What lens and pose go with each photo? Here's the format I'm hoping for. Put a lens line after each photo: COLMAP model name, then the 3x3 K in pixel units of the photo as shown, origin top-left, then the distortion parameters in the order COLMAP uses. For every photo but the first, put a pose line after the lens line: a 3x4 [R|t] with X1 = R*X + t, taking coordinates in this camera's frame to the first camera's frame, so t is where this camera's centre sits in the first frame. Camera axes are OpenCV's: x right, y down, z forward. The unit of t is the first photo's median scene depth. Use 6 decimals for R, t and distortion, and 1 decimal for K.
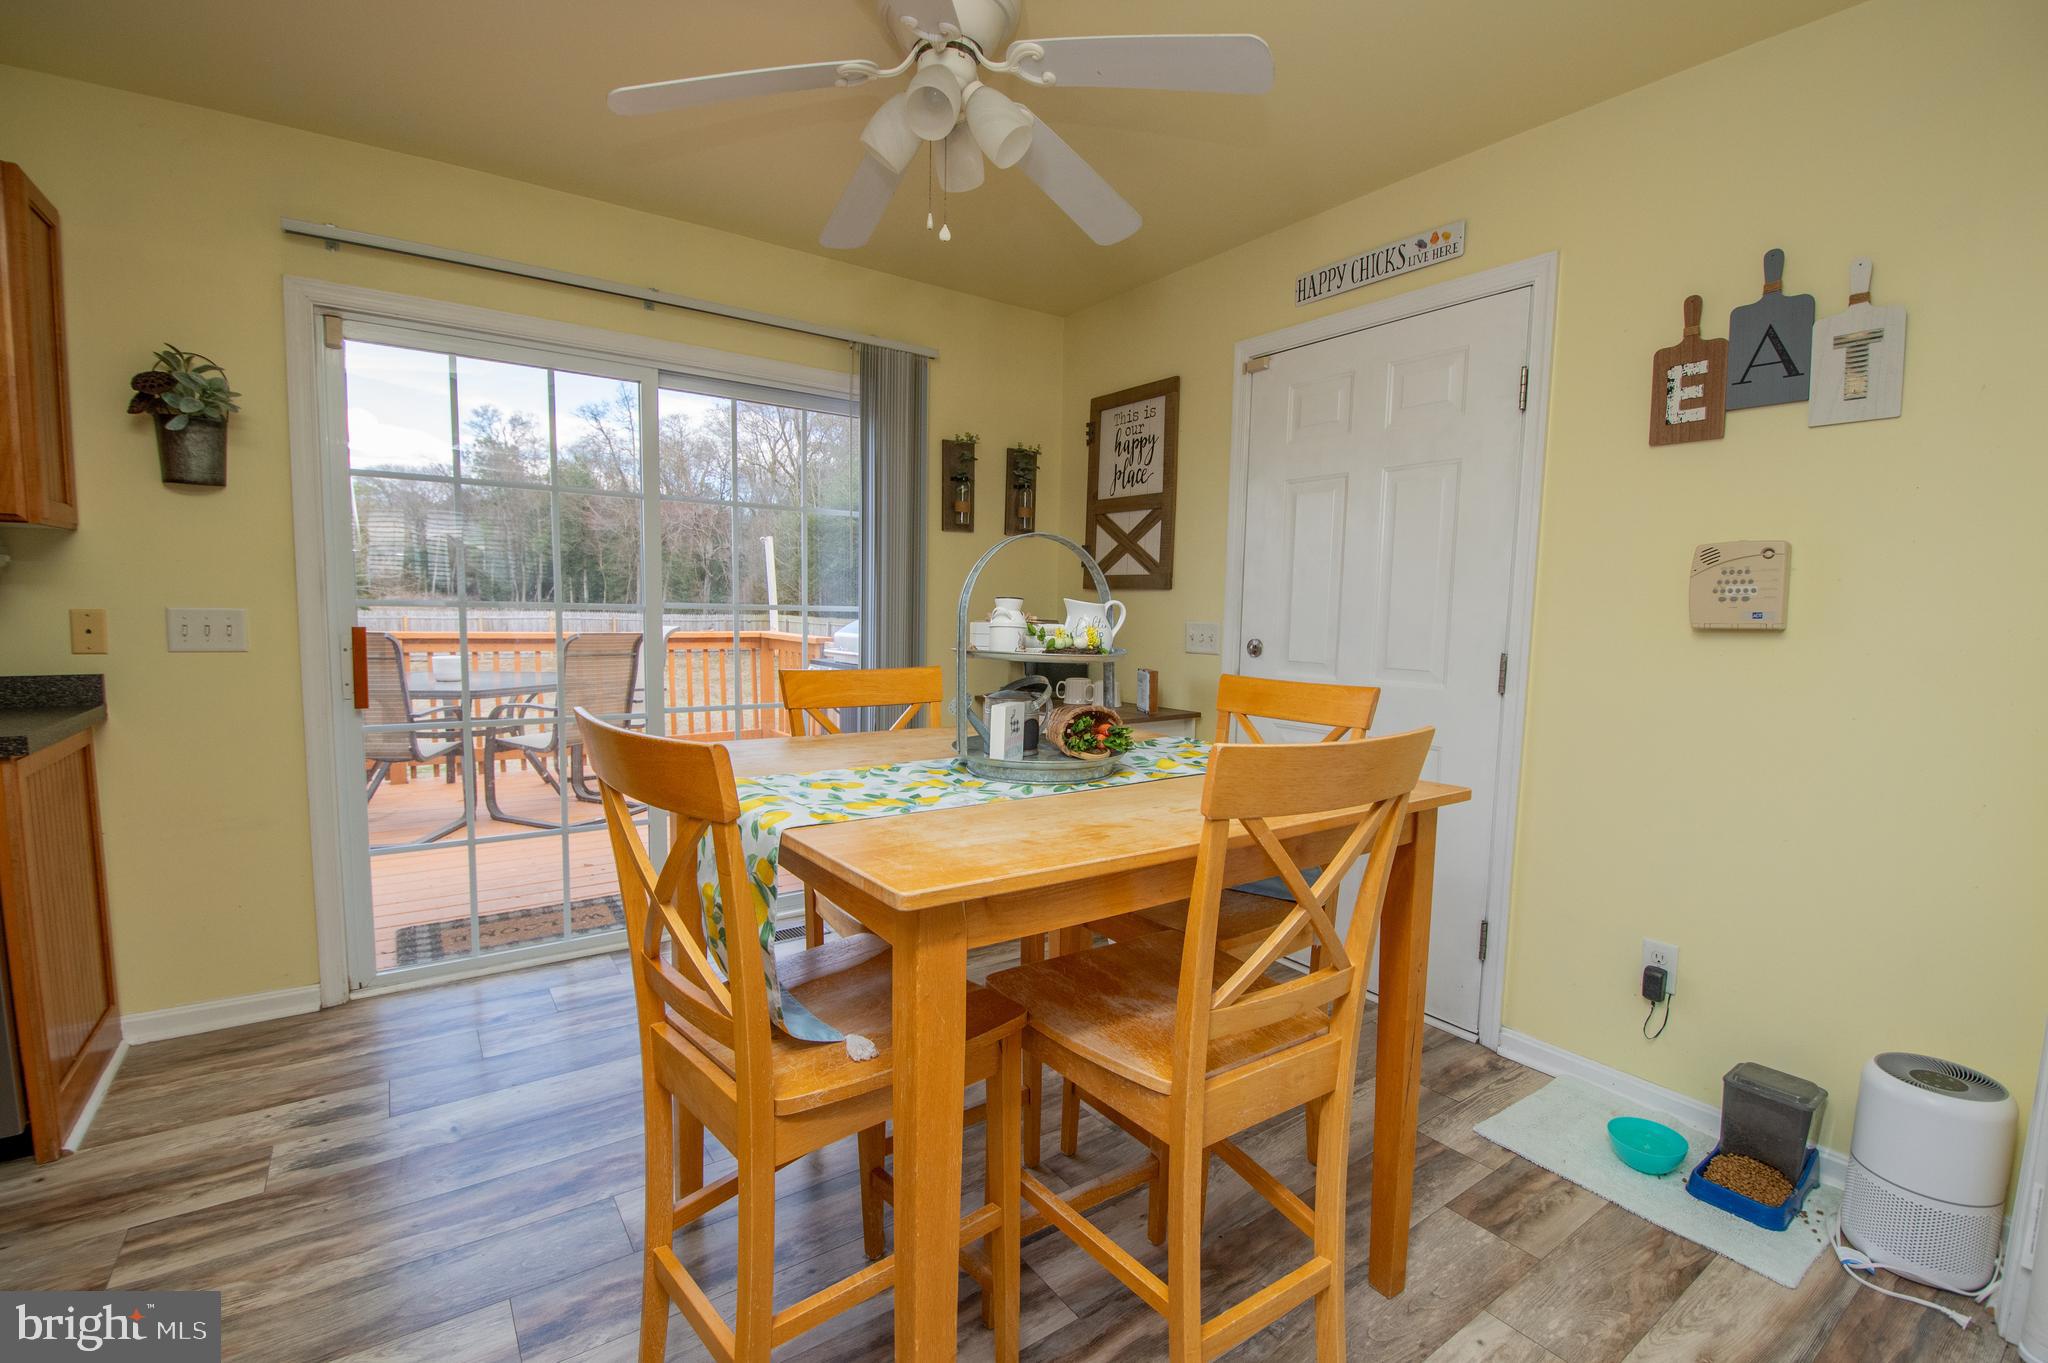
lens RADIAL K [[919.7, 0, 1021.2], [0, 919.7, 688.1], [0, 0, 1]] dist [-0.002398, -0.002950]
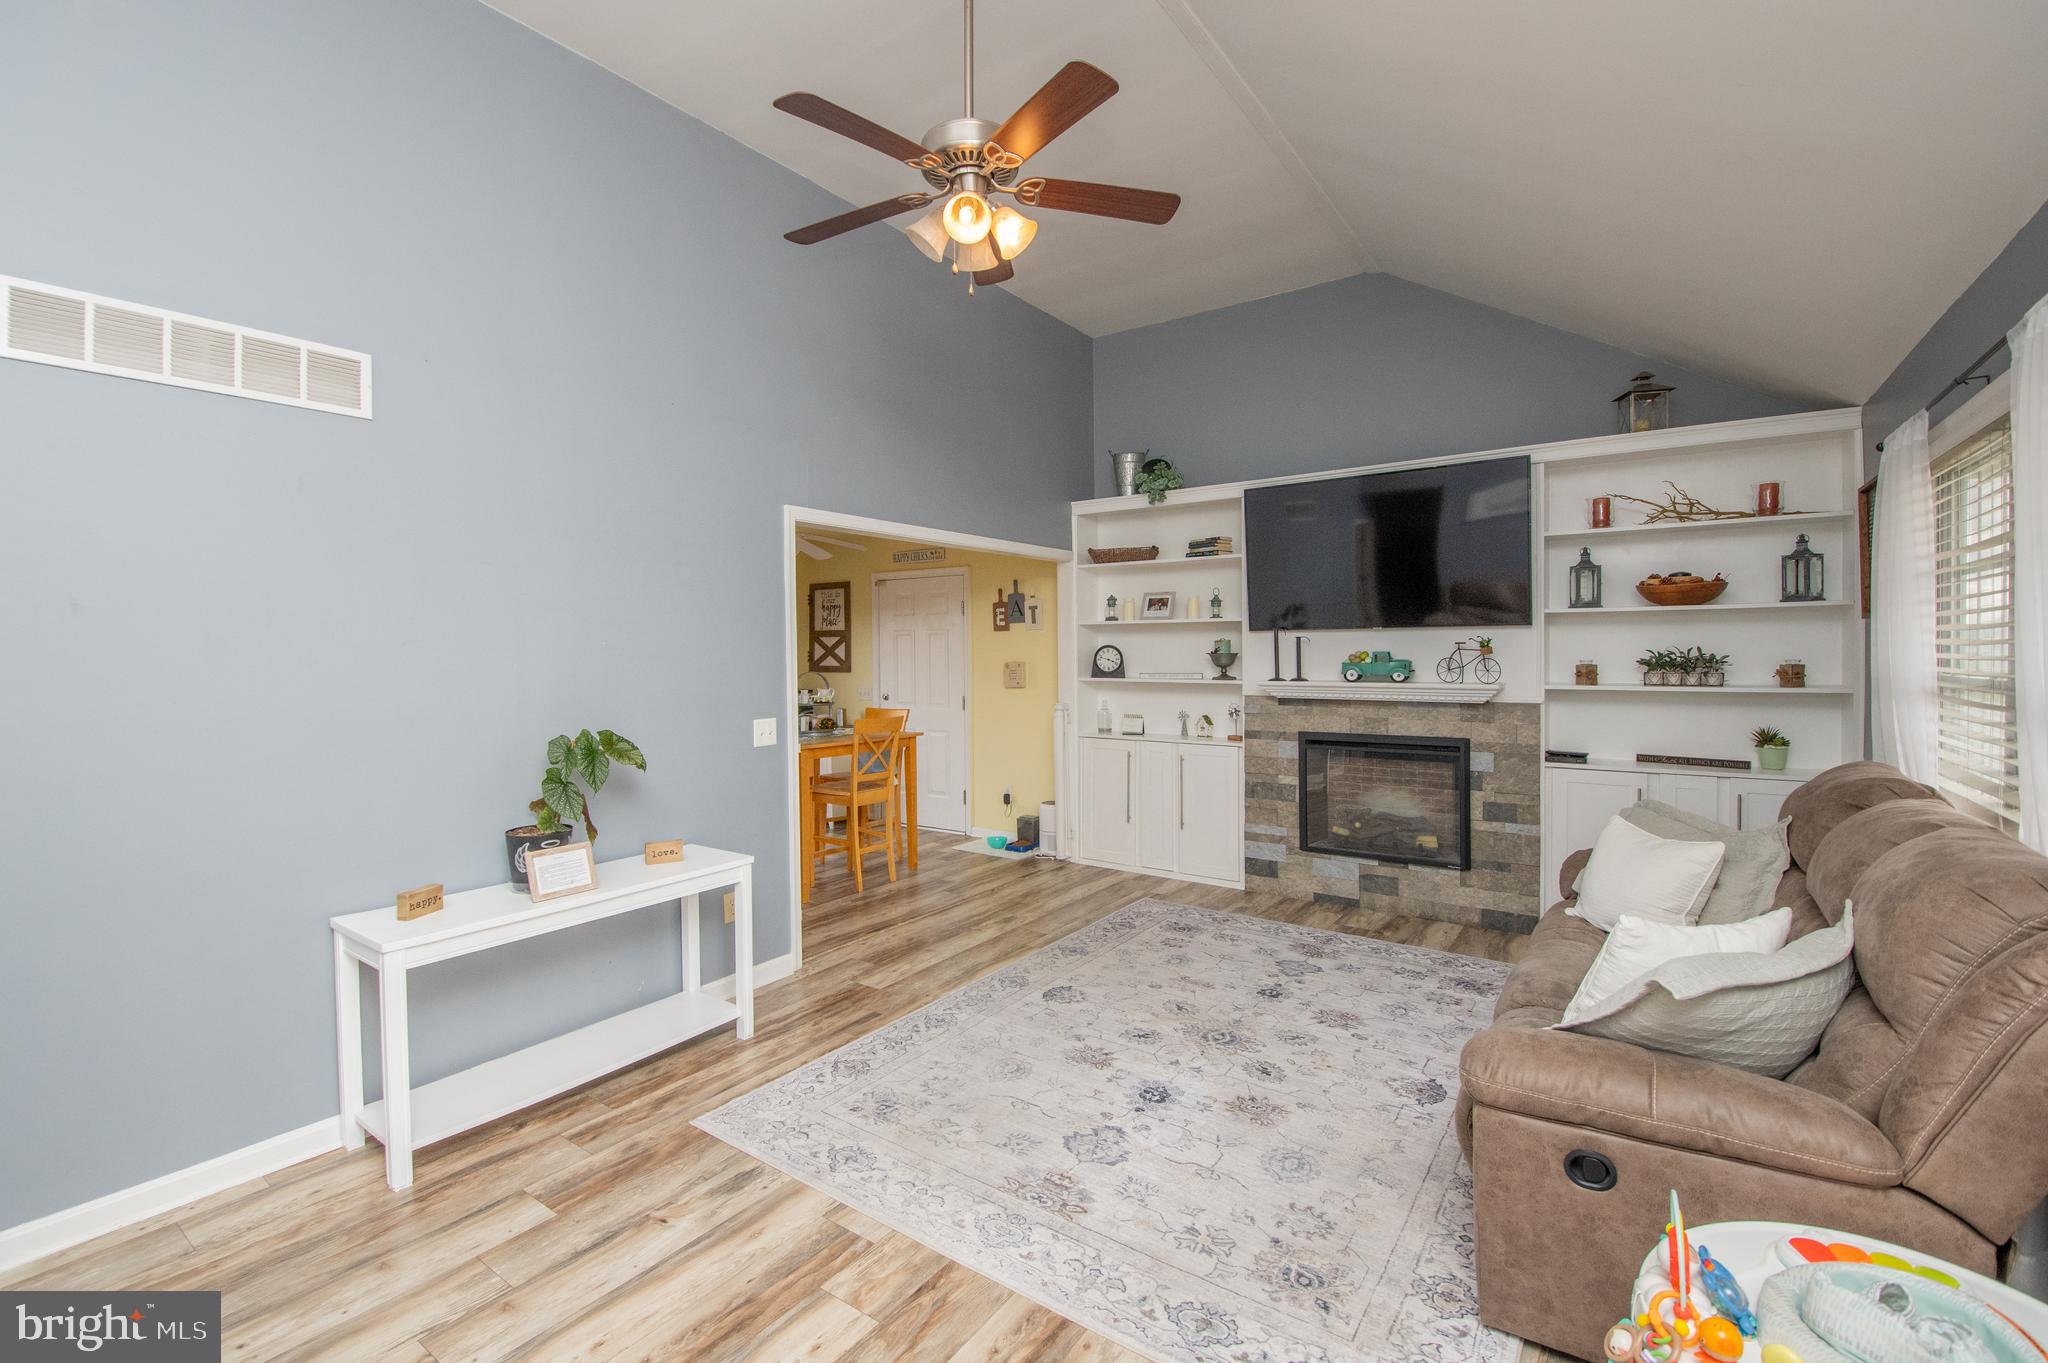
lens RADIAL K [[919.7, 0, 1016.8], [0, 919.7, 675.7], [0, 0, 1]] dist [-0.002398, -0.002950]
pose [[0.946437, -0.033471, 0.321148, -0.295940], [0.053499, 0.997121, -0.053741, 0.074855], [-0.318424, 0.068044, 0.945503, -2.130344]]
